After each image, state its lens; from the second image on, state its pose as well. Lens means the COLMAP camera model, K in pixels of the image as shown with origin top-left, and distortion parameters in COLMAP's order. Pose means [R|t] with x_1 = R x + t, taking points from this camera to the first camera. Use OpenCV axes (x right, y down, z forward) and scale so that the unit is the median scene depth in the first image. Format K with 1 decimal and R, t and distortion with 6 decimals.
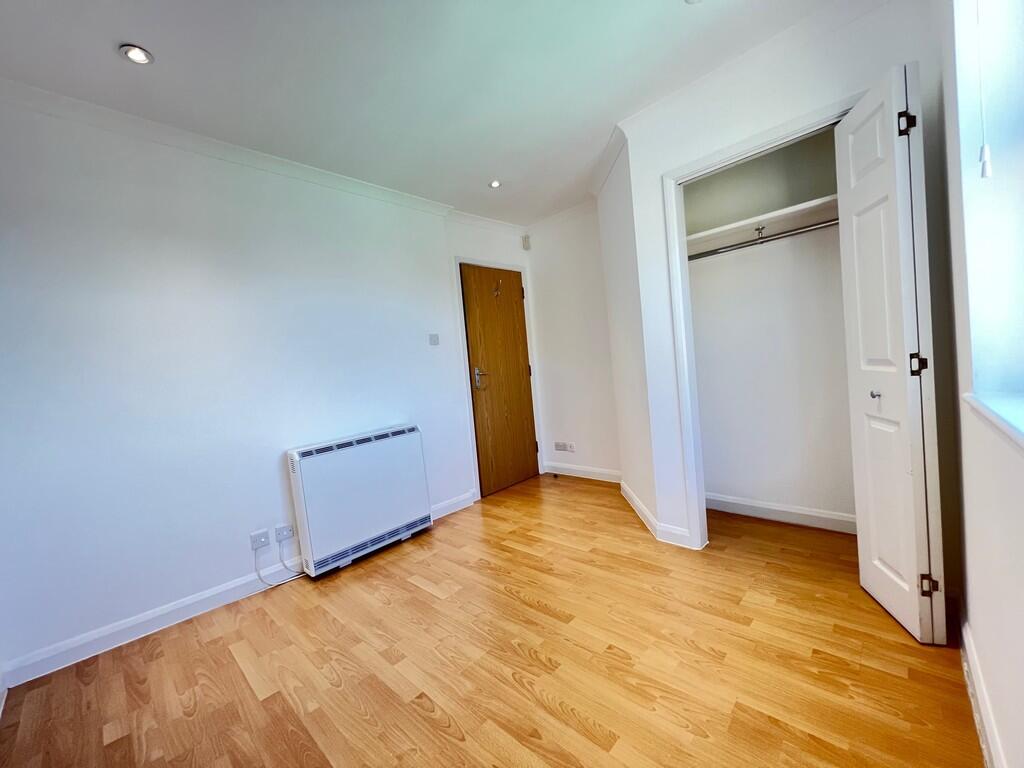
lens RADIAL K [[410.8, 0, 512.0], [0, 410.8, 384.0], [0, 0, 1]] dist [-0.001444, 0.000758]
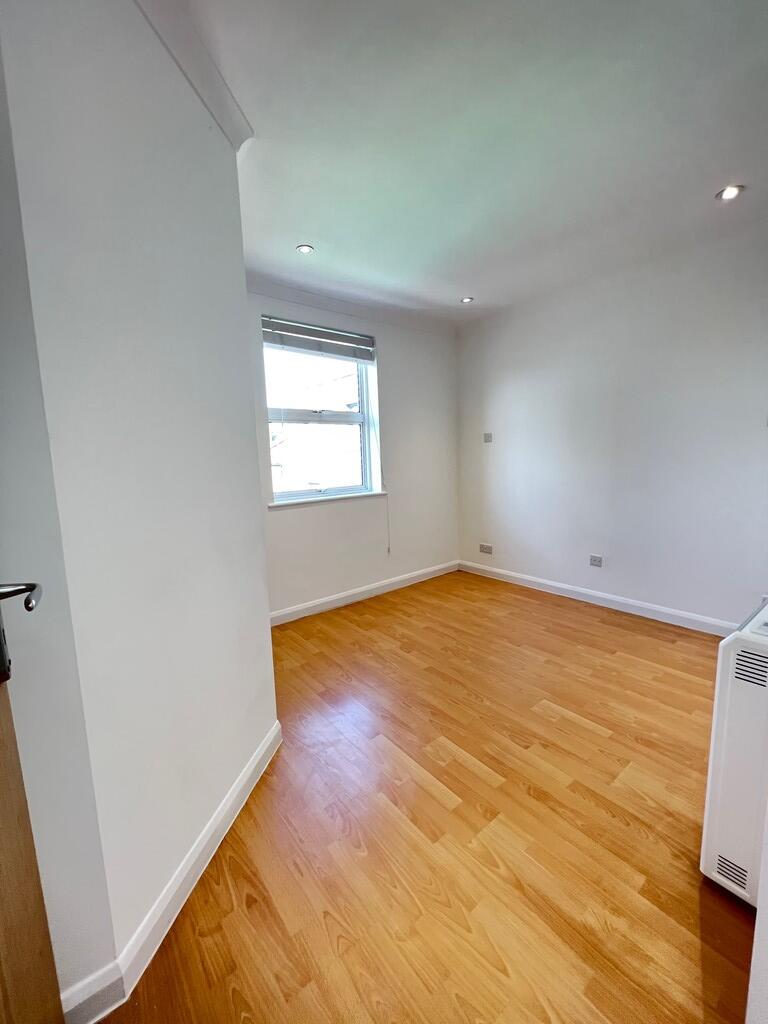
lens RADIAL K [[410.8, 0, 386.5], [0, 410.8, 512.8], [0, 0, 1]] dist [0.001894, 0.000583]
pose [[-0.983794, 0.102026, 0.147446, 0.021632], [0.126453, 0.977790, 0.167139, -0.162202], [-0.127118, 0.183075, -0.974846, 2.126582]]
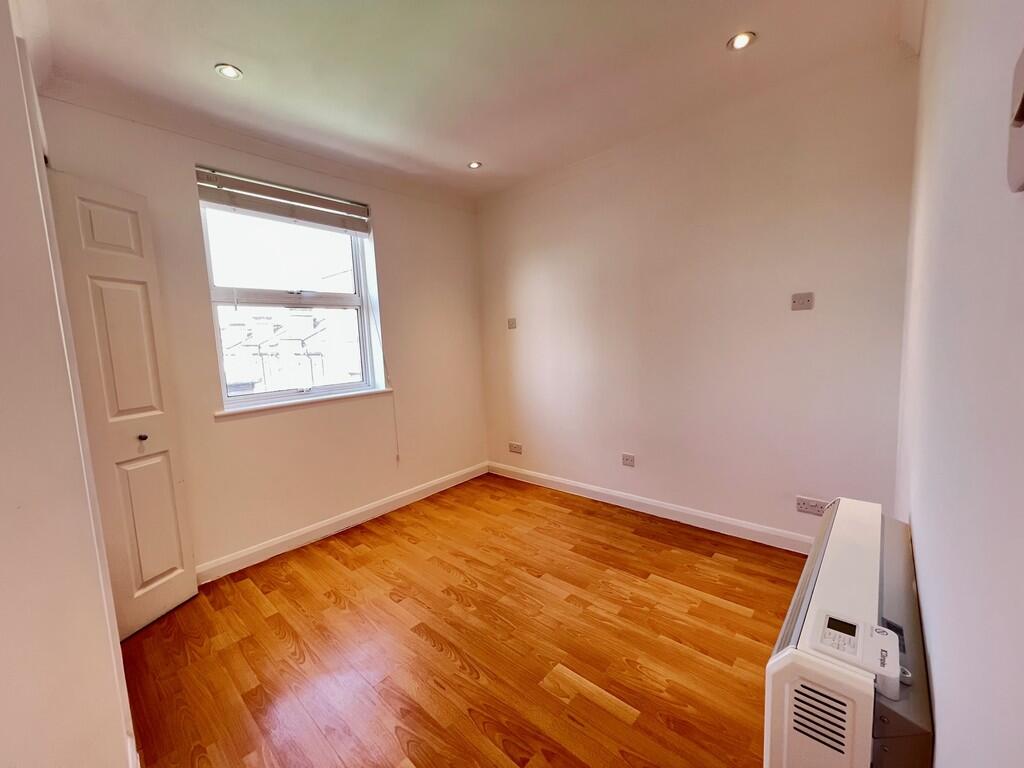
lens RADIAL K [[410.8, 0, 512.0], [0, 410.8, 384.0], [0, 0, 1]] dist [-0.001444, 0.000758]
pose [[-0.990612, 0.135841, -0.015340, -0.151589], [0.131893, 0.979217, 0.154072, -0.139955], [0.035950, 0.150602, -0.987941, 1.831022]]
